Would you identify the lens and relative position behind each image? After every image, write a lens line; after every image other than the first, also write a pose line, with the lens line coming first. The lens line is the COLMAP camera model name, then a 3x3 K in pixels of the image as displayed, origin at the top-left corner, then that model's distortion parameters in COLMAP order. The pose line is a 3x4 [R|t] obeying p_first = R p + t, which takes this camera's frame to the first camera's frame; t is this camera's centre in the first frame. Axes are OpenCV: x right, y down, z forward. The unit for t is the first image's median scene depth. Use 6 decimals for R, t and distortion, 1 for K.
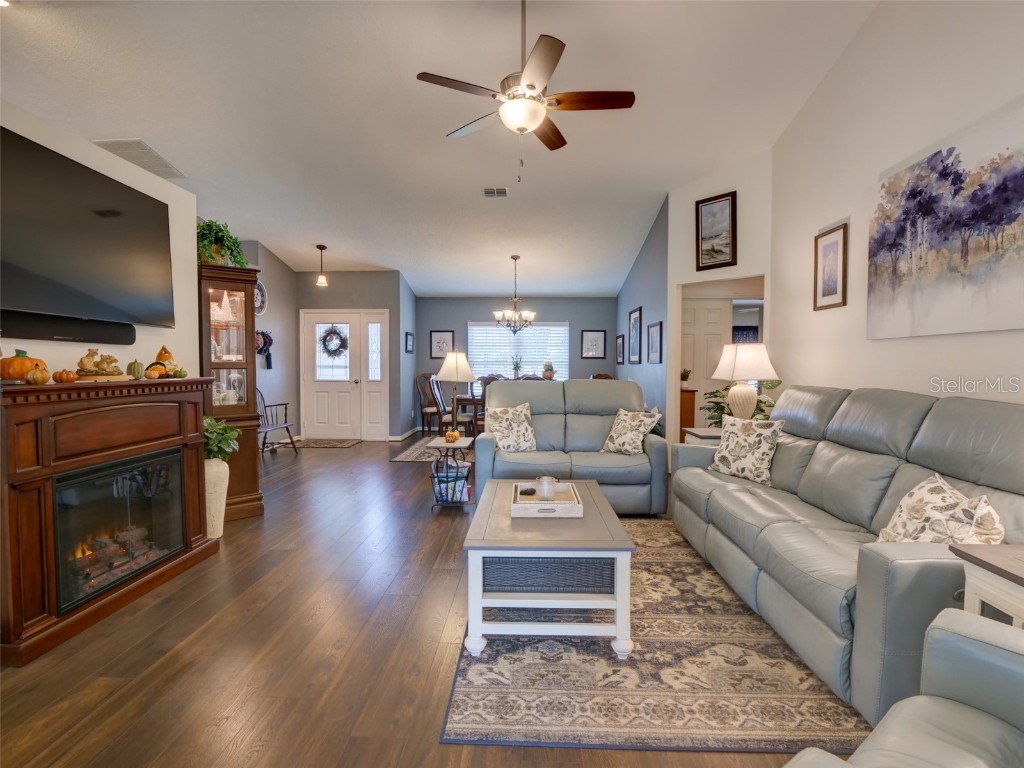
lens RADIAL K [[502.9, 0, 511.5], [0, 502.9, 383.0], [0, 0, 1]] dist [-0.010523, -0.001465]
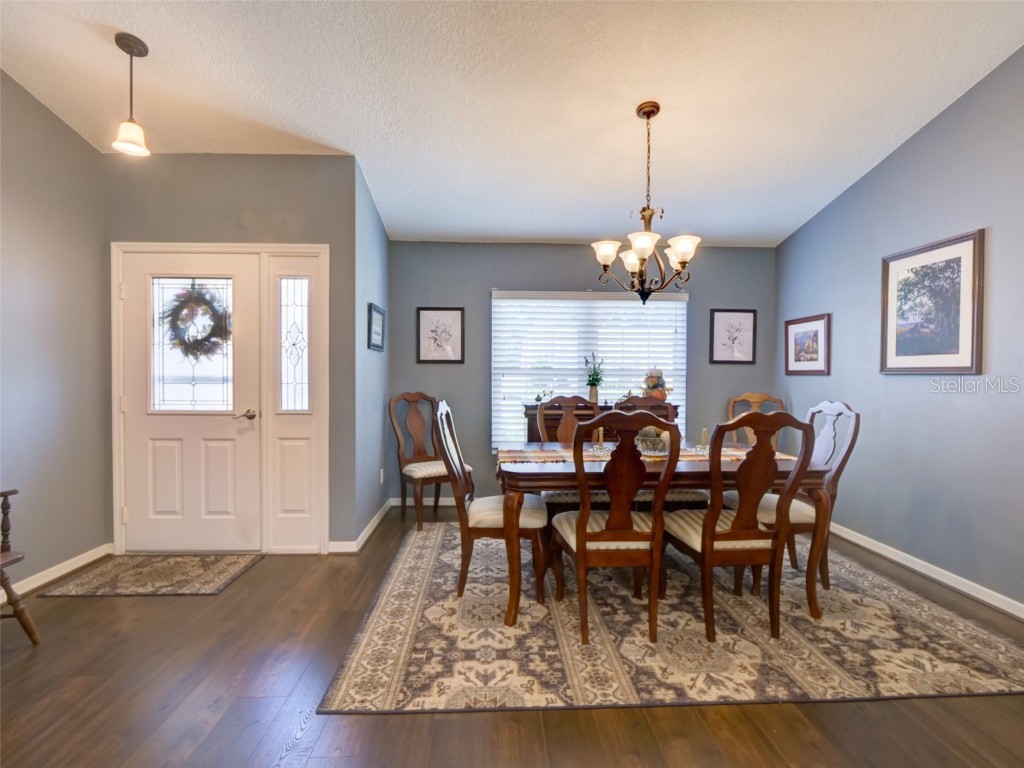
lens RADIAL K [[502.9, 0, 511.5], [0, 502.9, 383.0], [0, 0, 1]] dist [-0.010523, -0.001465]
pose [[0.996669, 0.000321, 0.081554, -0.264851], [0.001090, 0.999850, -0.017260, -0.047625], [-0.081547, 0.017292, 0.996519, 1.203307]]
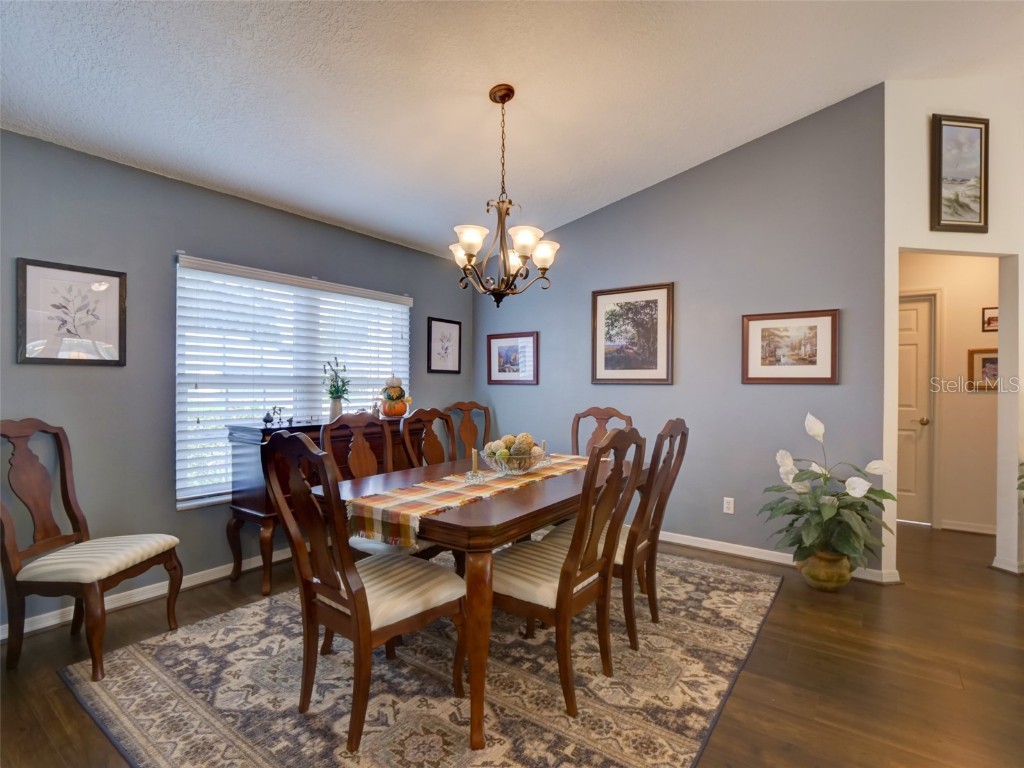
lens RADIAL K [[501.8, 0, 497.7], [0, 501.8, 382.6], [0, 0, 1]] dist [-0.010829, -0.000474]
pose [[0.560140, 0.001662, 0.828396, -0.587625], [0.026602, 0.999446, -0.019992, -0.064568], [-0.827971, 0.033235, 0.559785, 1.592129]]
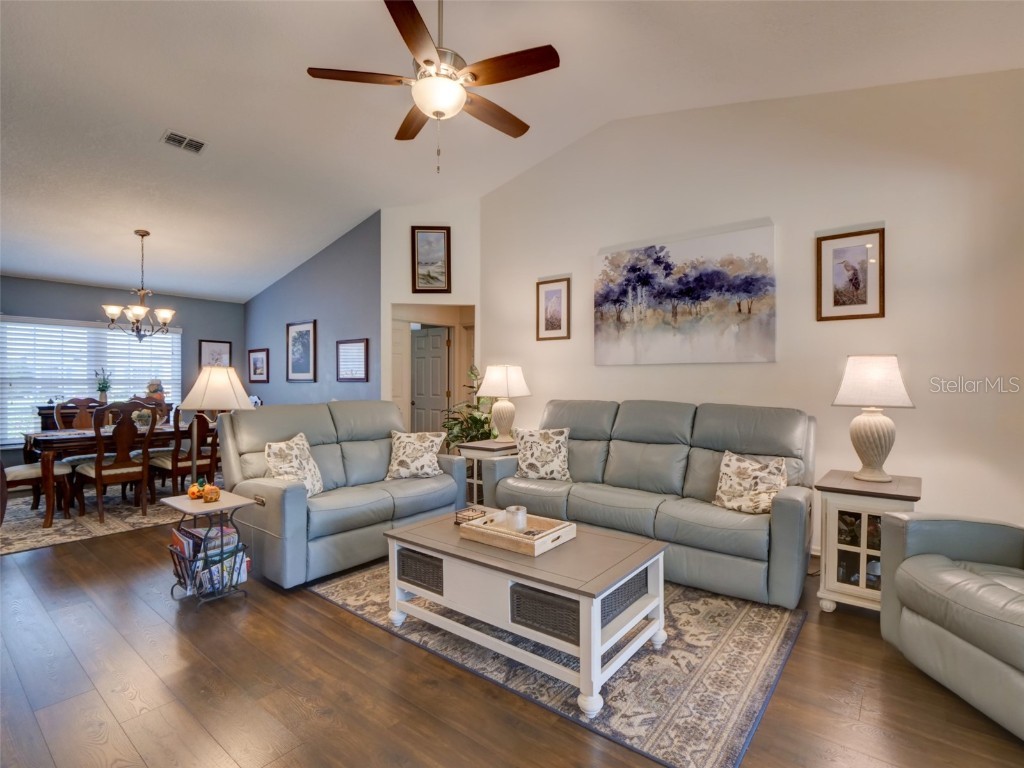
lens RADIAL K [[502.9, 0, 511.5], [0, 502.9, 383.0], [0, 0, 1]] dist [-0.010523, -0.001465]
pose [[0.591706, -0.003093, 0.806148, -0.499117], [0.030806, 0.999349, -0.018777, -0.016834], [-0.805565, 0.035945, 0.591417, 0.331938]]
